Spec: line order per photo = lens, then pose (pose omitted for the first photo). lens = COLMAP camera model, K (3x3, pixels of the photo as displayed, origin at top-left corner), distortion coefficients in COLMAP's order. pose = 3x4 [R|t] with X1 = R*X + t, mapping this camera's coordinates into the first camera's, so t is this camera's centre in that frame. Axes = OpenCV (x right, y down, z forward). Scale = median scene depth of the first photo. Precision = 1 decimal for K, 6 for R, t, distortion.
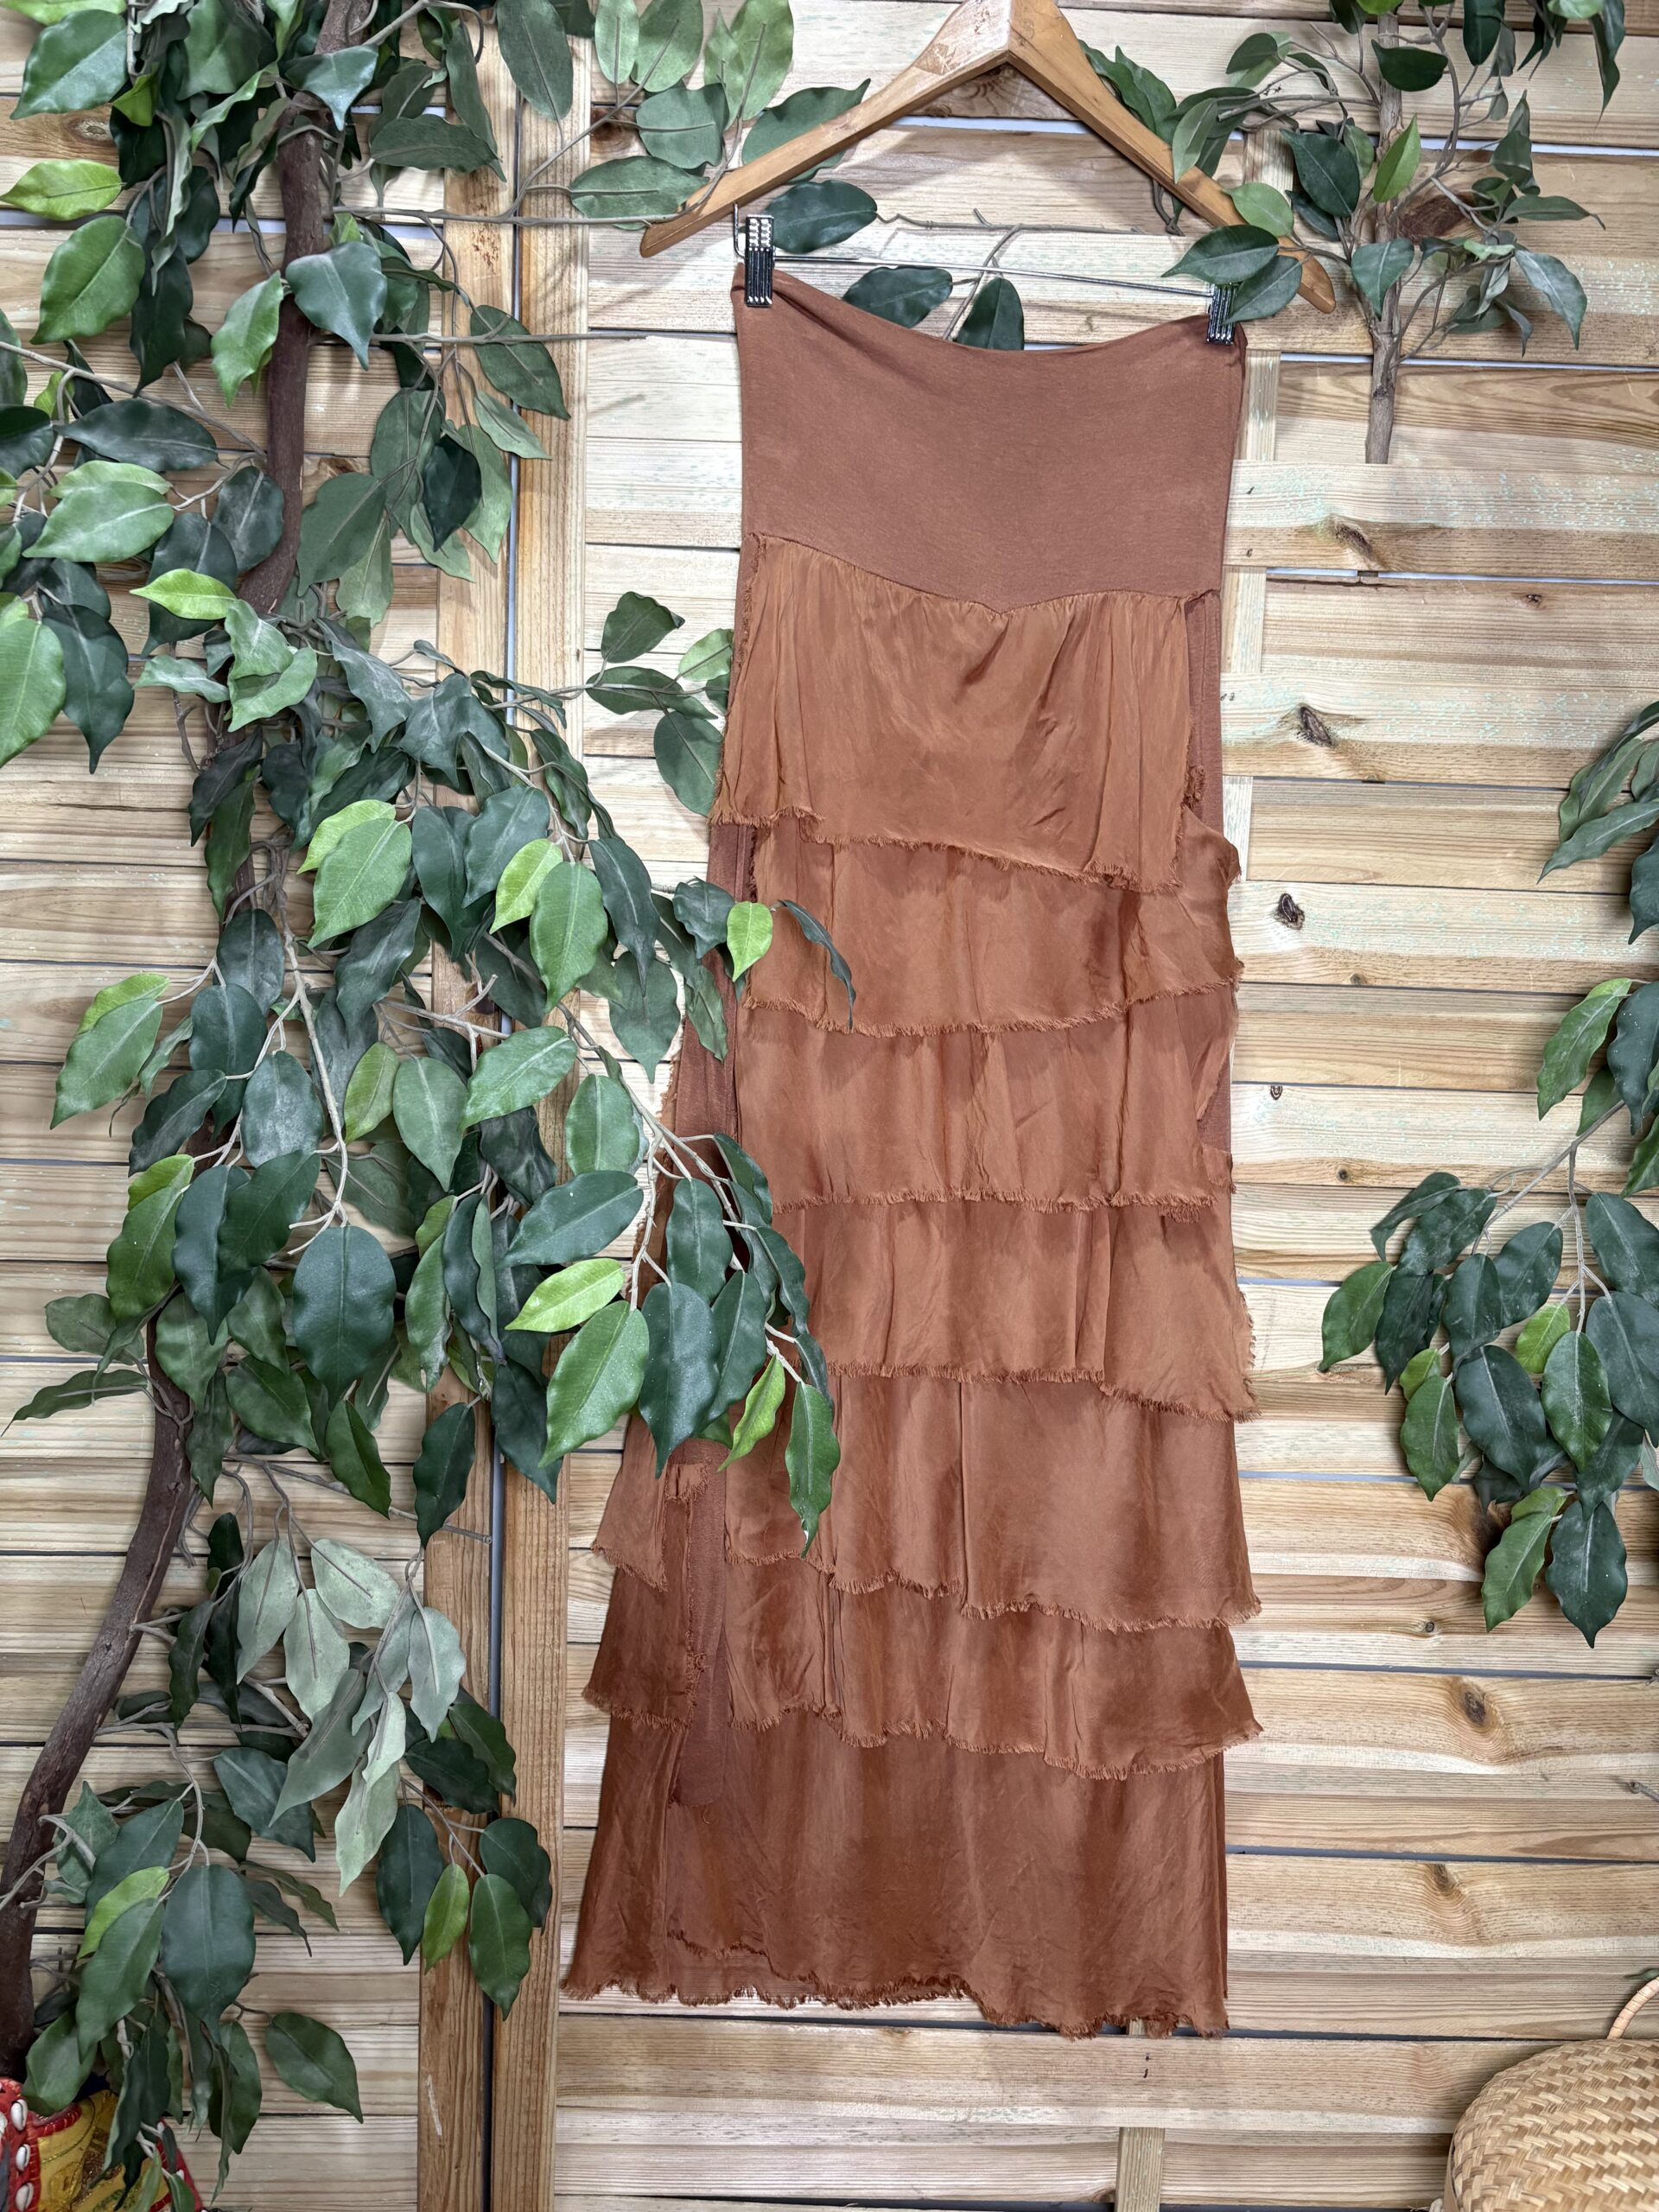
lens RADIAL K [[1692.9, 0, 834.9], [0, 1692.9, 1103.5], [0, 0, 1]] dist [0.000850, 0.000507]
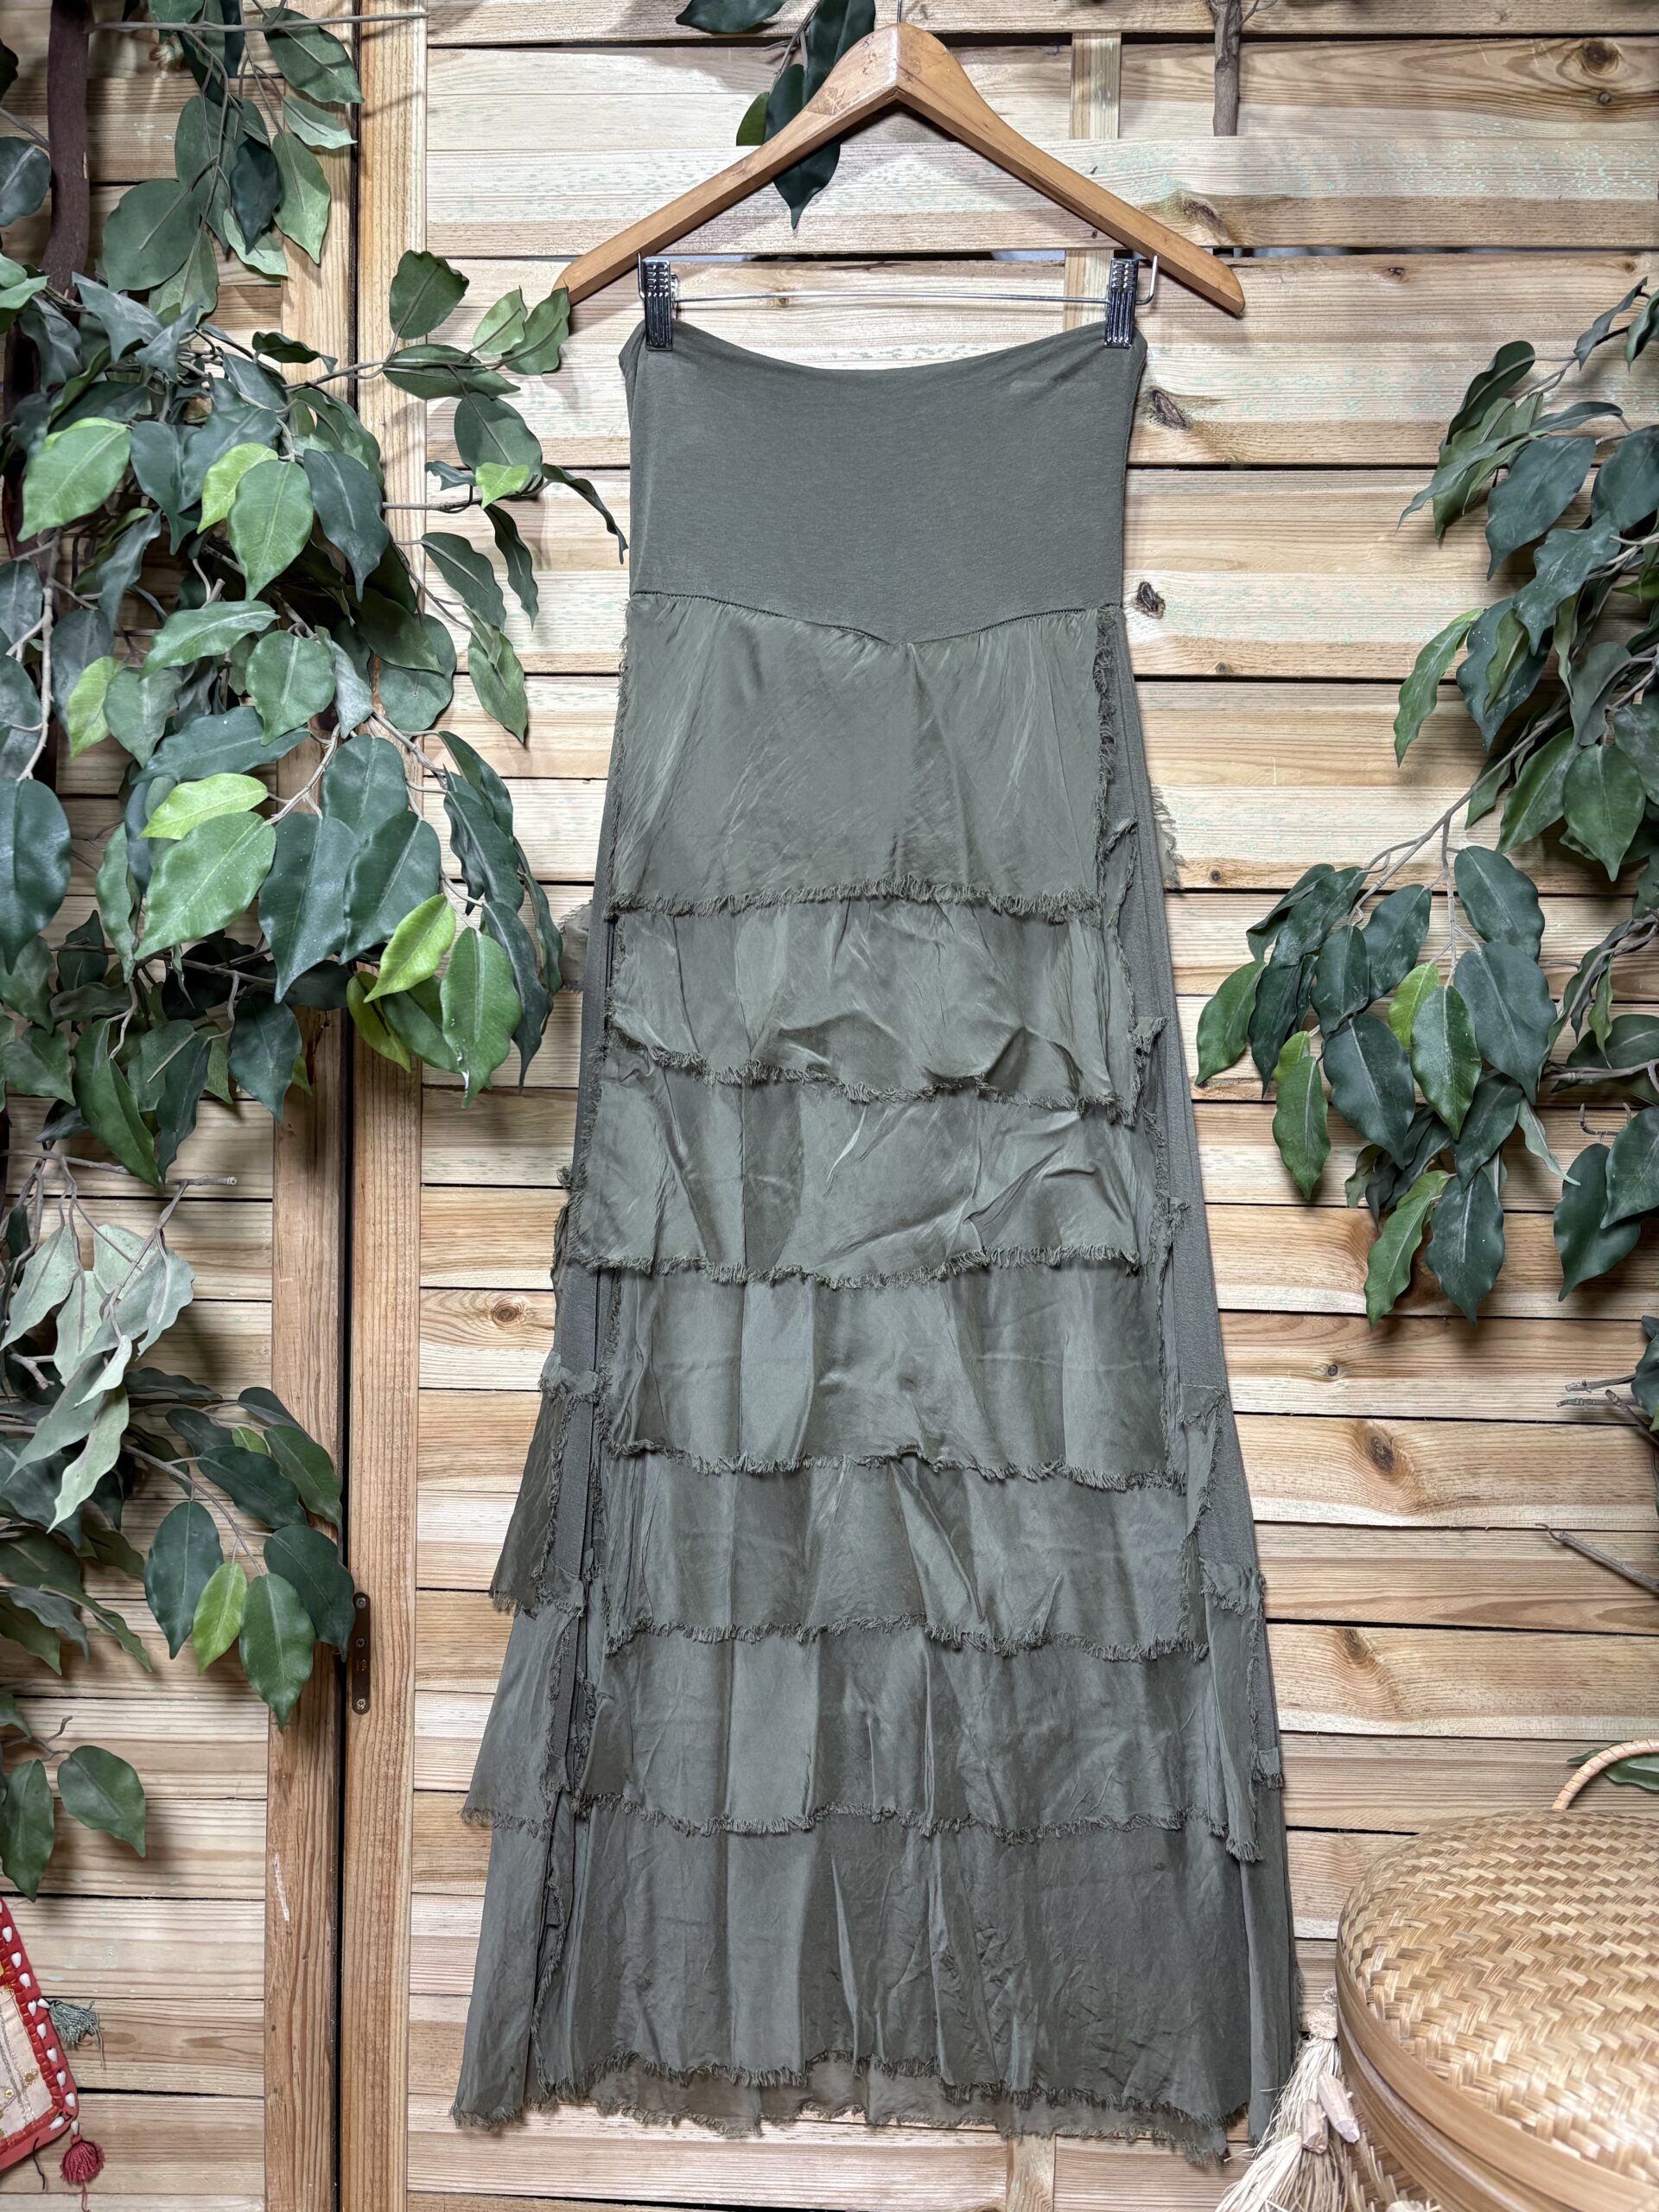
lens RADIAL K [[1684.5, 0, 829.5], [0, 1684.5, 1106.0], [0, 0, 1]] dist [0.005290, -0.000603]
pose [[0.997926, -0.014564, -0.062705, 0.143371], [0.010182, 0.997520, -0.069644, 0.238734], [0.063564, 0.068861, 0.995599, 0.053794]]
